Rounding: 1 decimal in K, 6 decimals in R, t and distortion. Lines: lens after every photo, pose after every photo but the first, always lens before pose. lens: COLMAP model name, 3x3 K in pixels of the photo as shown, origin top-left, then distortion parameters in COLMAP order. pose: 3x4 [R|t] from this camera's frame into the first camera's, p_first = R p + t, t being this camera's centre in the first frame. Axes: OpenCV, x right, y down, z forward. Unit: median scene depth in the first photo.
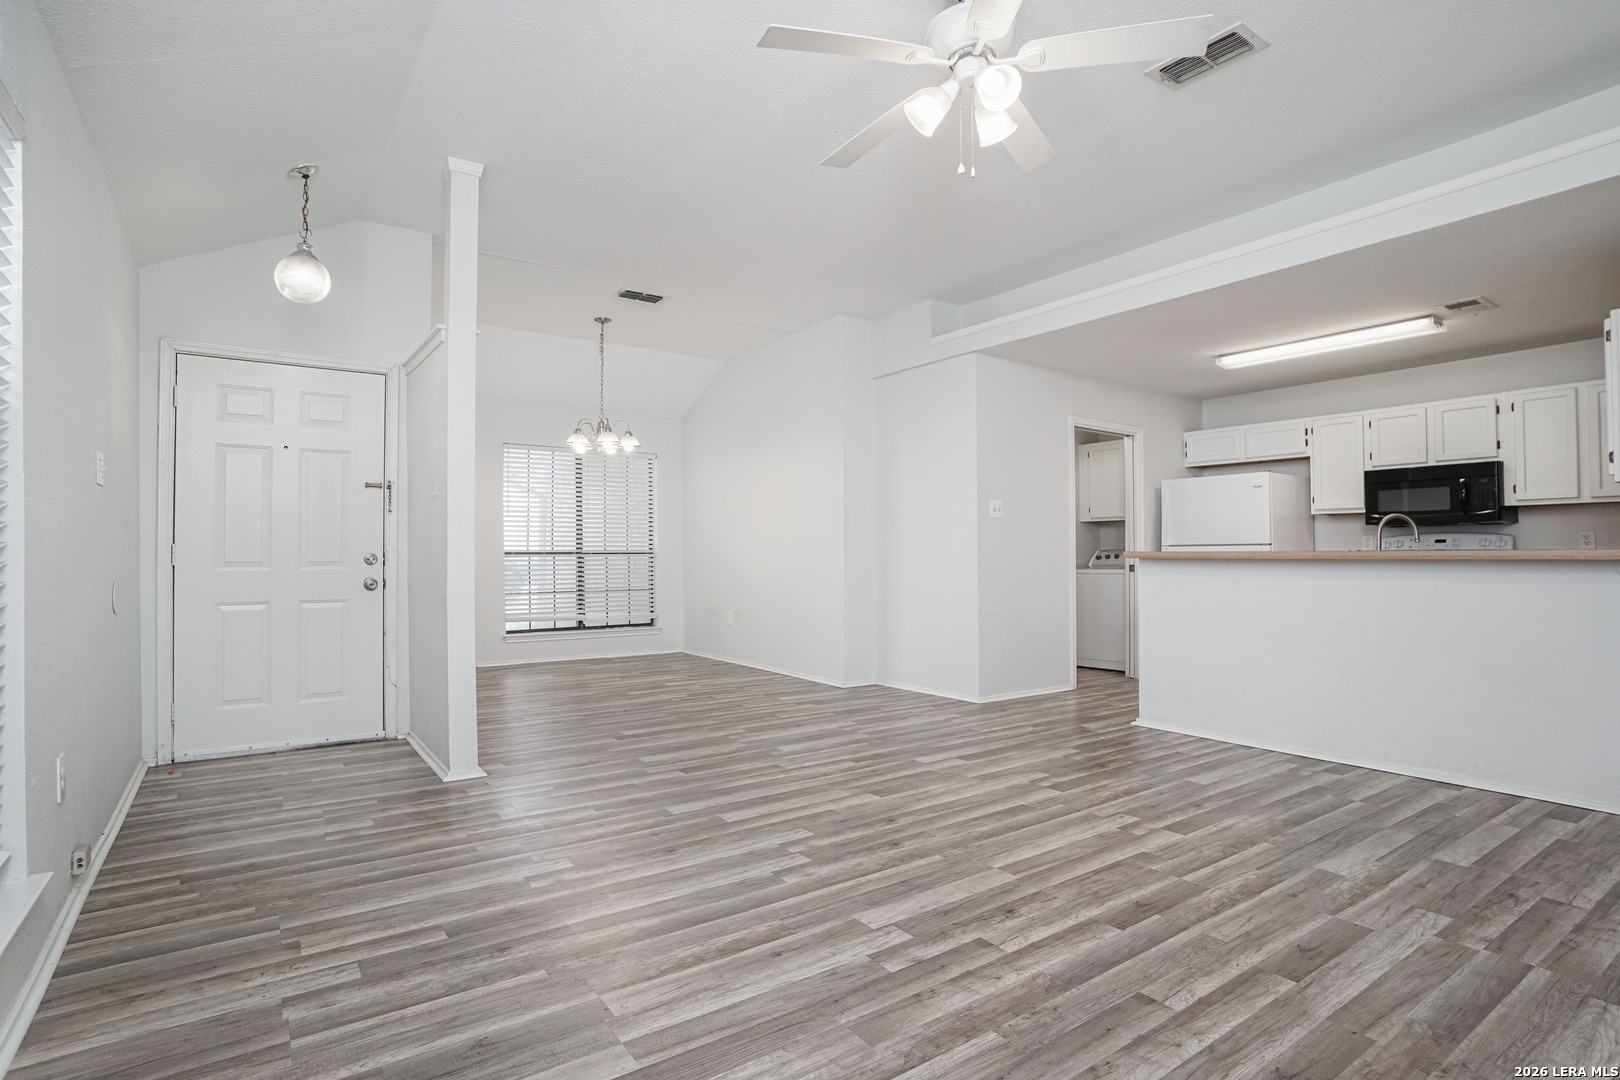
lens RADIAL K [[767.9, 0, 824.1], [0, 767.9, 545.0], [0, 0, 1]] dist [-0.056209, 0.024167]
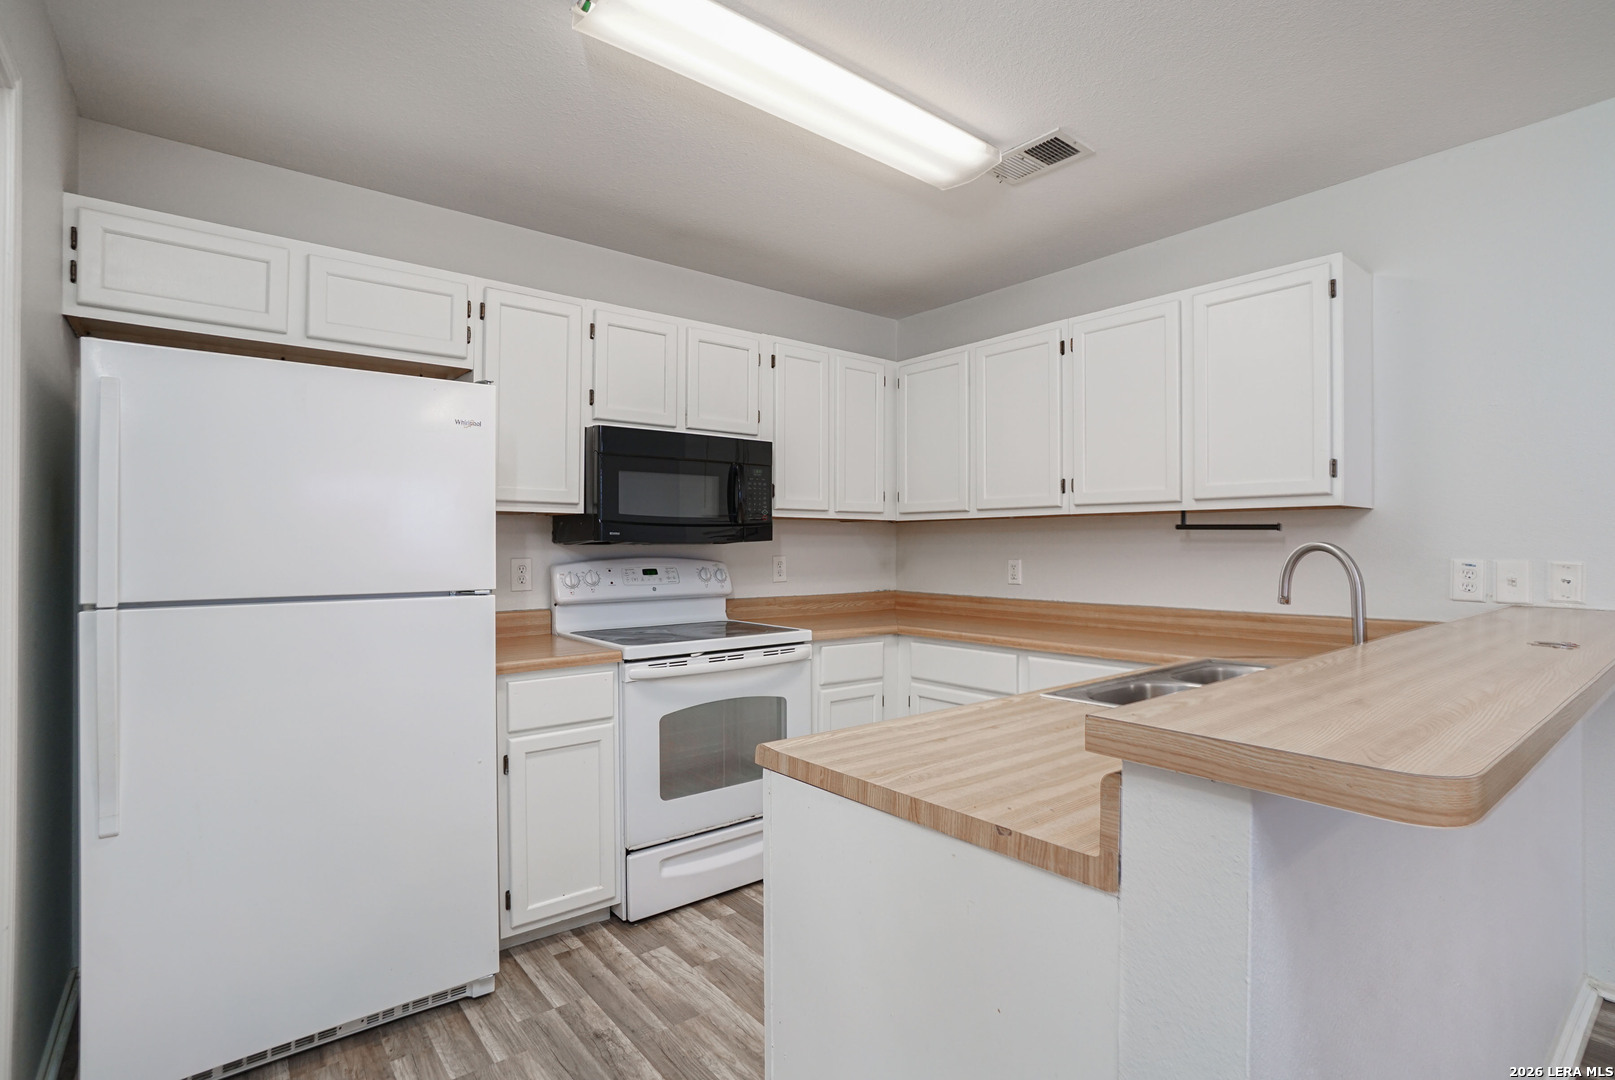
lens RADIAL K [[810.4, 0, 806.5], [0, 810.4, 548.2], [0, 0, 1]] dist [-0.062643, 0.030217]
pose [[-0.071812, 0.001548, 0.997417, 0.413613], [-0.010451, 0.999943, -0.002304, -0.044546], [-0.997363, -0.010589, -0.071791, 1.814375]]
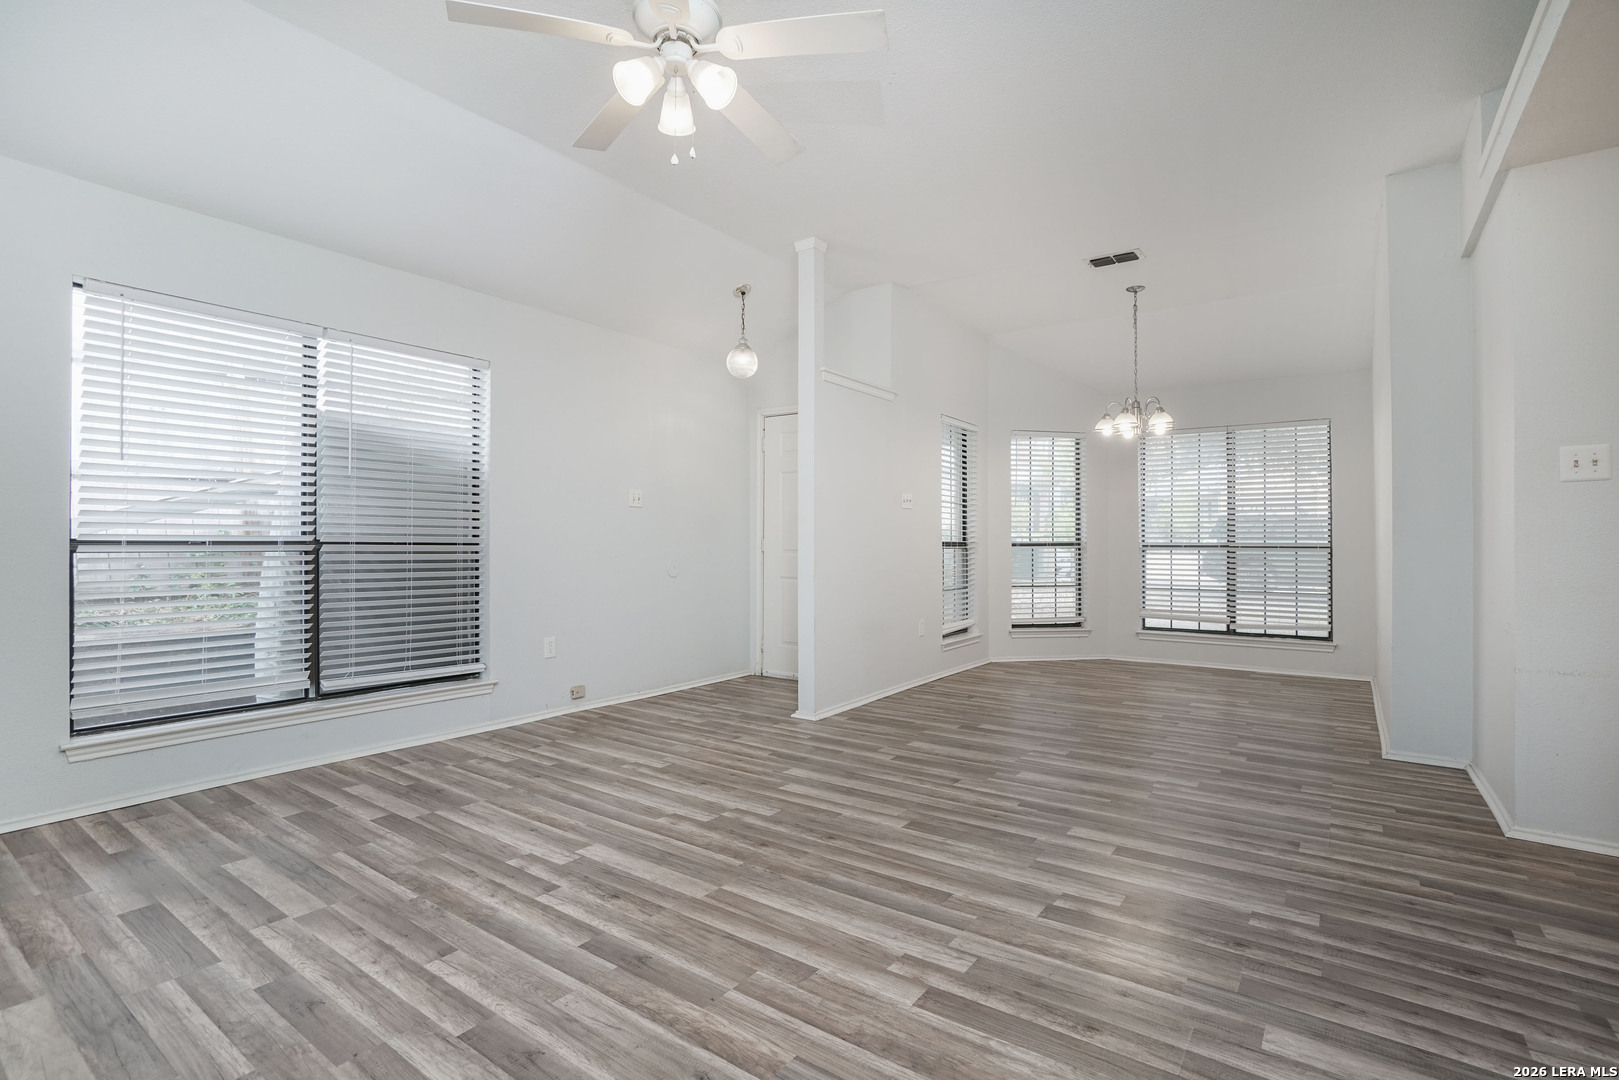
lens RADIAL K [[812.4, 0, 808.5], [0, 812.4, 548.3], [0, 0, 1]] dist [-0.062643, 0.030217]
pose [[0.326797, 0.009250, -0.945049, 1.051605], [0.003848, 0.999931, 0.011118, 0.001837], [0.945087, -0.007270, 0.326738, 0.698067]]
